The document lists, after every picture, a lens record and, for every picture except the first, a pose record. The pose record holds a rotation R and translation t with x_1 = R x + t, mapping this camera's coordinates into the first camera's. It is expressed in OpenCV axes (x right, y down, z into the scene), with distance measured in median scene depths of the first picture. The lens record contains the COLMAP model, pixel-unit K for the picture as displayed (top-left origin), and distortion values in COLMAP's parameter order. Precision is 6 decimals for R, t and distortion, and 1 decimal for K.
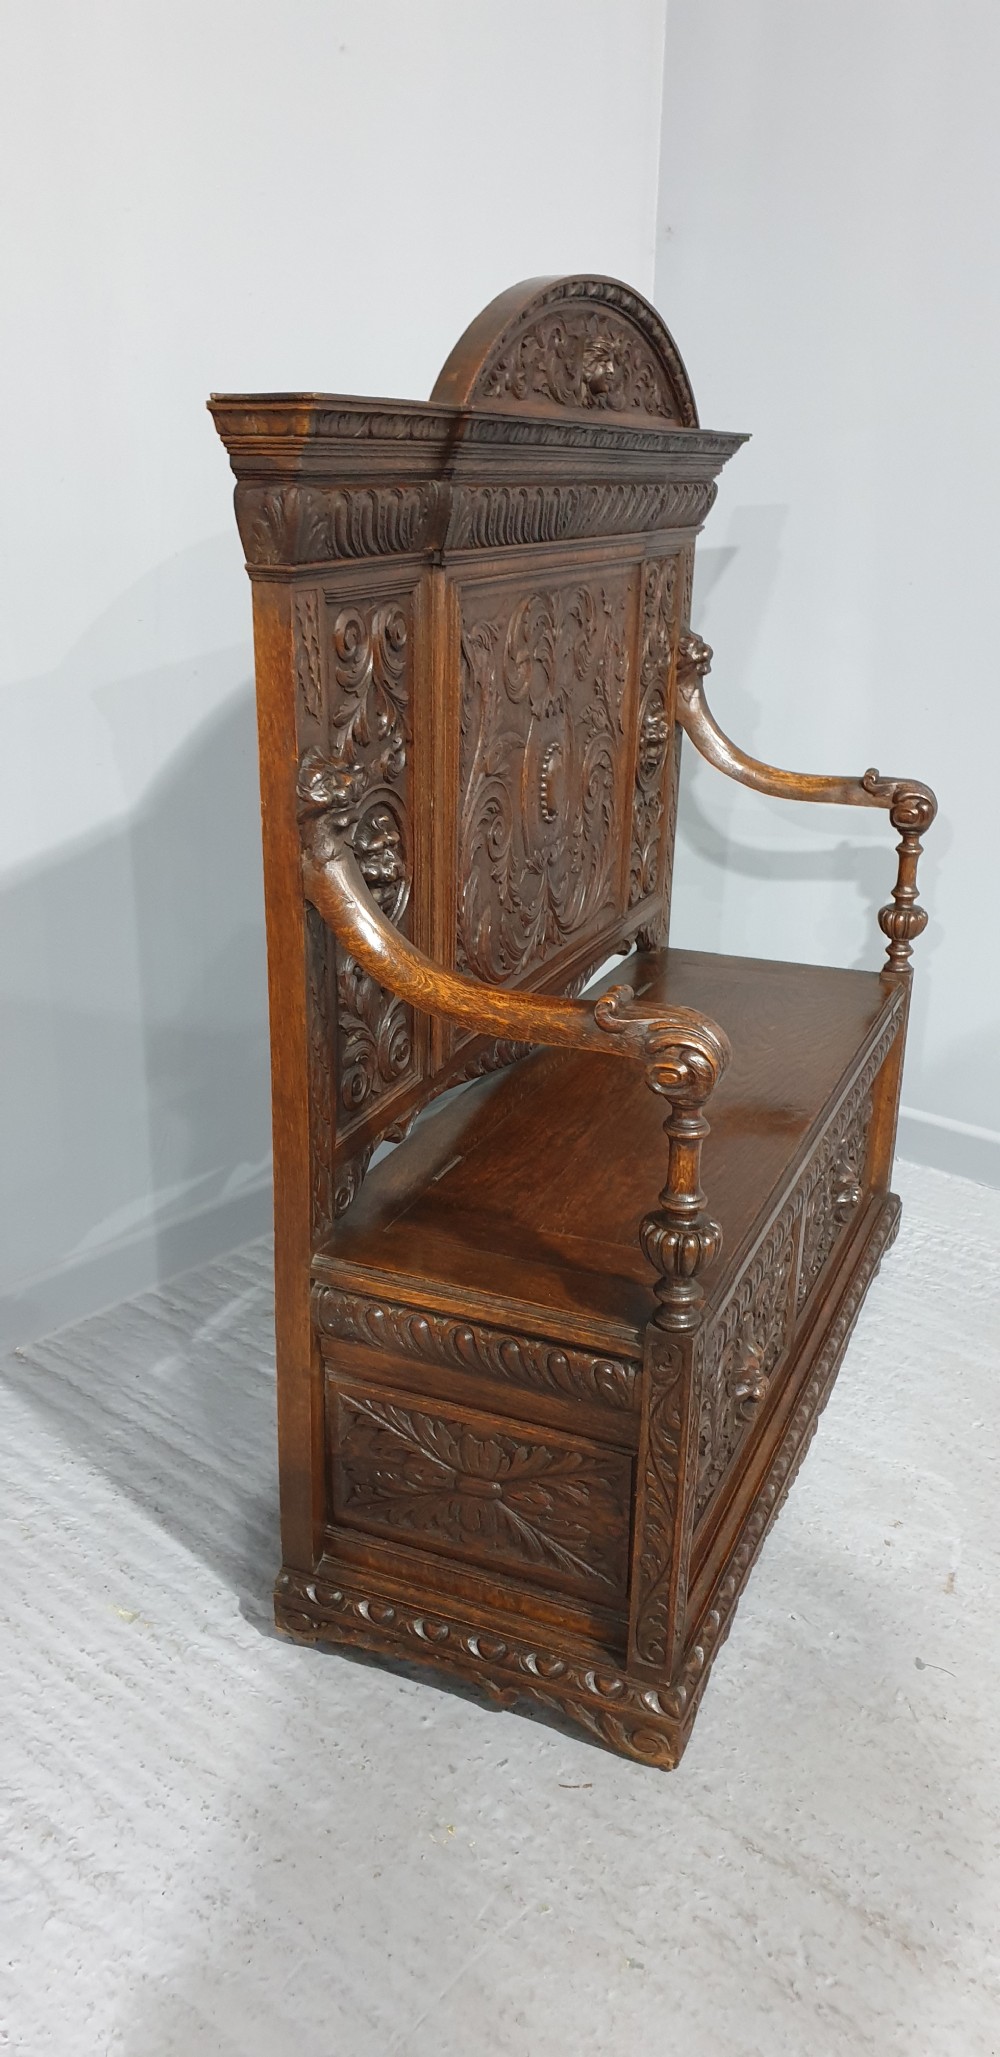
lens RADIAL K [[1597.5, 0, 503.3], [0, 1597.5, 1063.6], [0, 0, 1]] dist [0.055839, -0.057428]
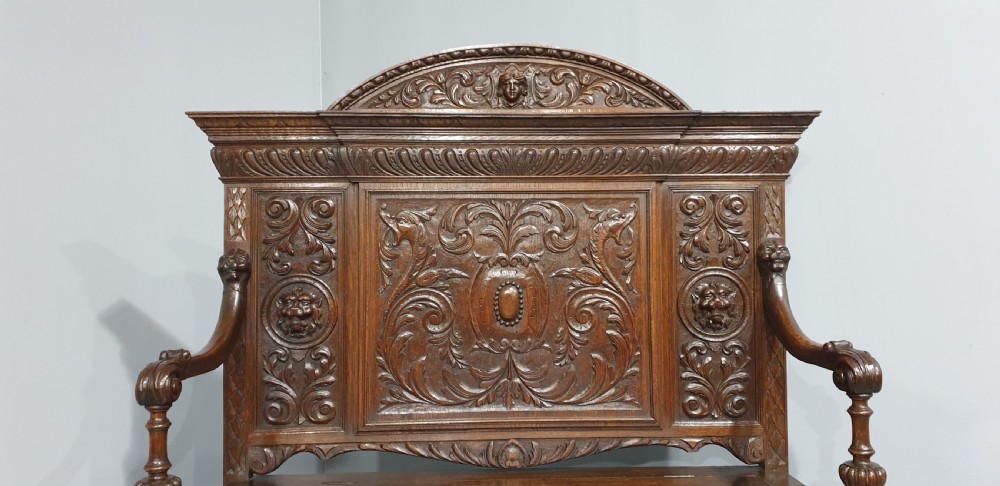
lens RADIAL K [[776.6, 0, 510.0], [0, 776.6, 240.1], [0, 0, 1]] dist [0.055839, -0.057428]
pose [[0.419390, -0.038799, -0.906976, 0.964152], [-0.303394, 0.935649, -0.180316, -0.103483], [0.855607, 0.350794, 0.380631, 0.770278]]
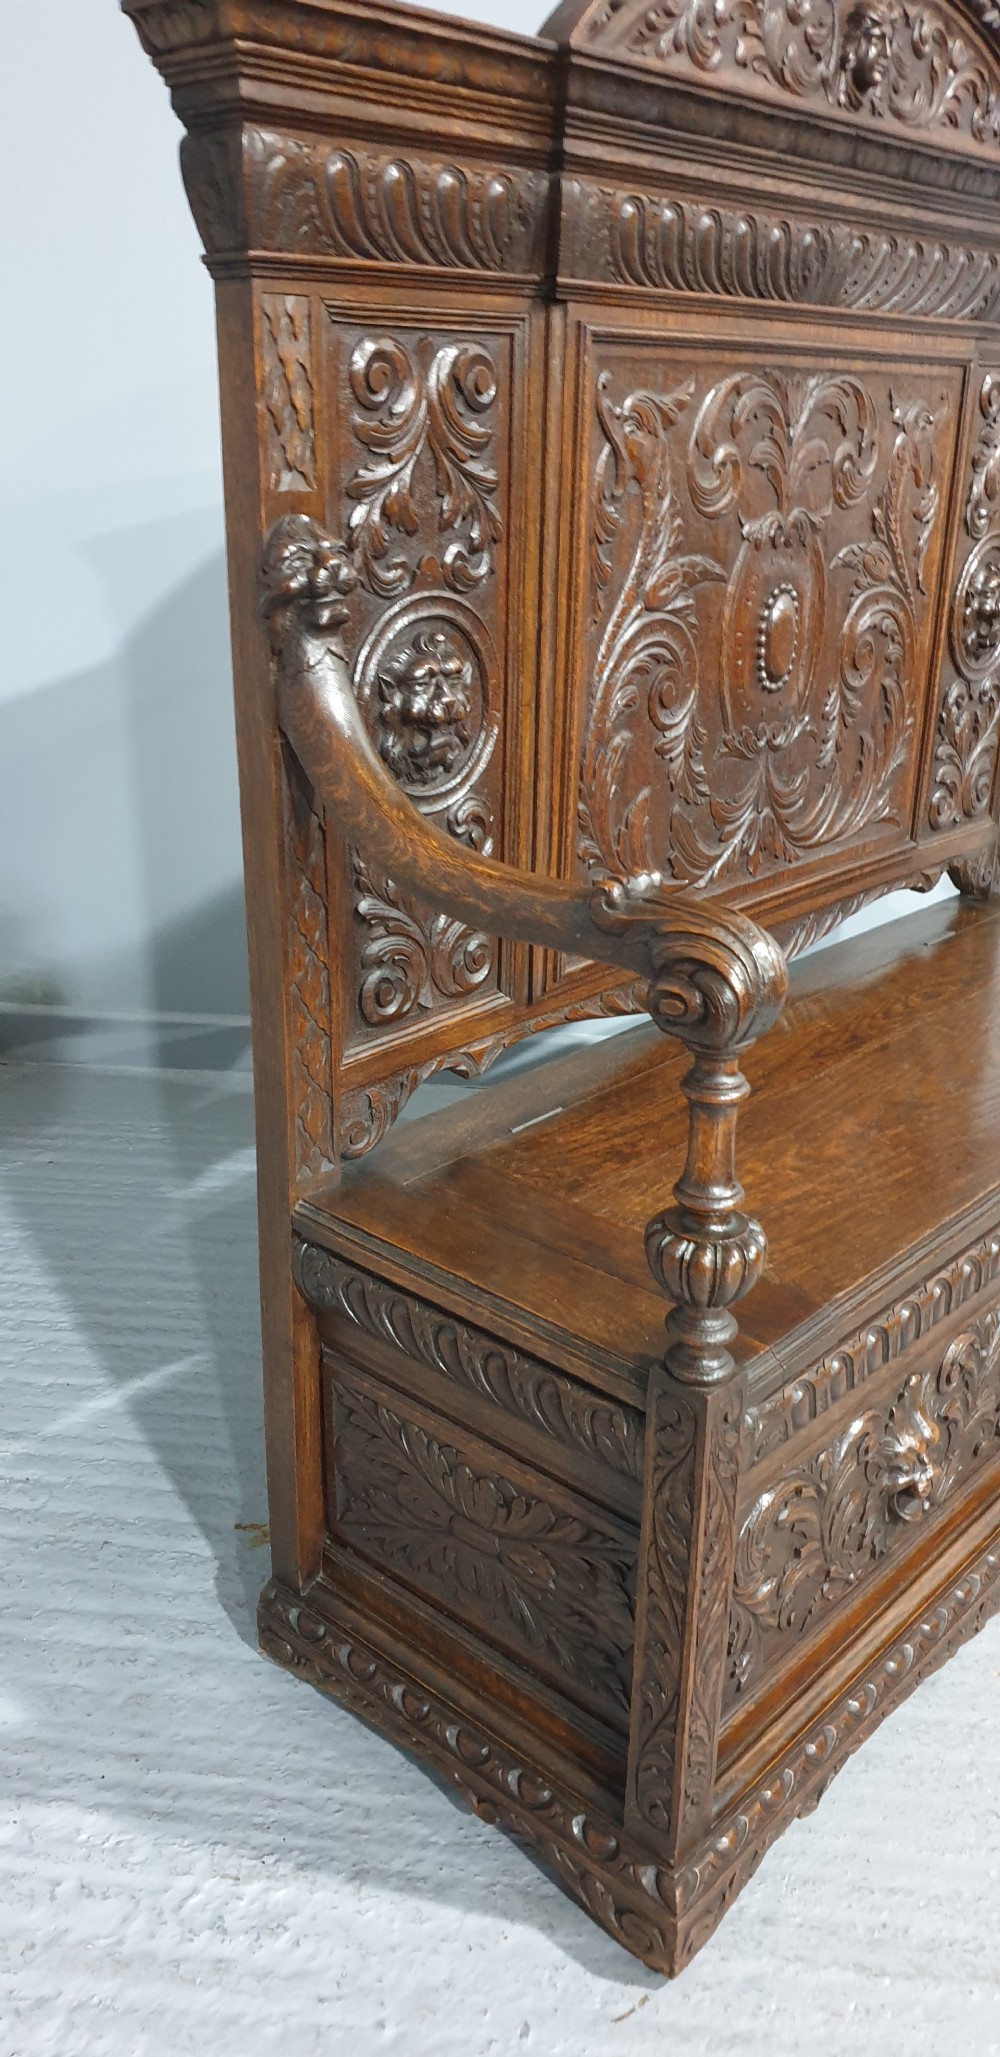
lens RADIAL K [[1597.5, 0, 492.7], [0, 1597.5, 1053.9], [0, 0, 1]] dist [0.055839, -0.057428]
pose [[0.942005, 0.118418, -0.314013, 0.196979], [-0.112941, 0.992962, 0.035648, 0.010527], [0.316025, 0.001884, 0.948749, 0.277133]]
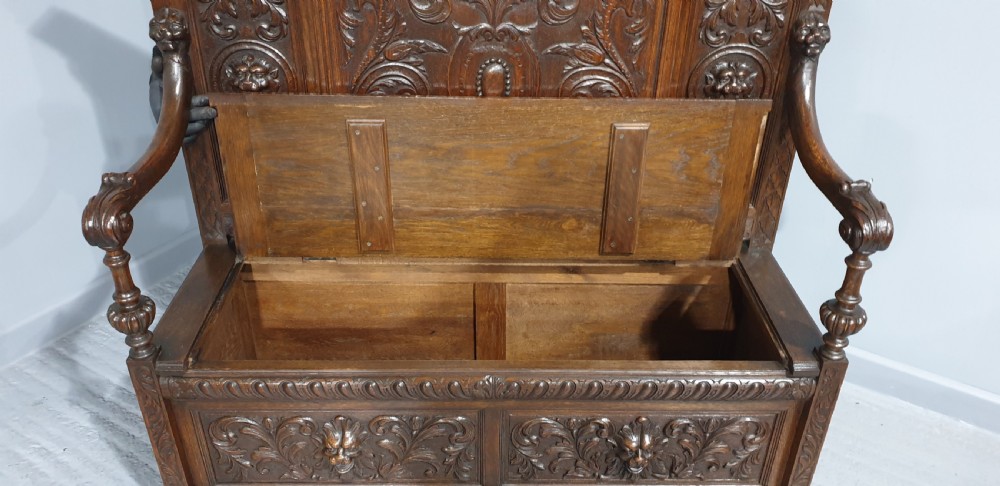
lens RADIAL K [[776.6, 0, 501.0], [0, 776.6, 240.0], [0, 0, 1]] dist [0.055839, -0.057428]
pose [[0.402548, 0.470571, -0.785187, 0.821711], [-0.331840, 0.874425, 0.353925, -0.369319], [0.853134, 0.118085, 0.508152, 0.763271]]
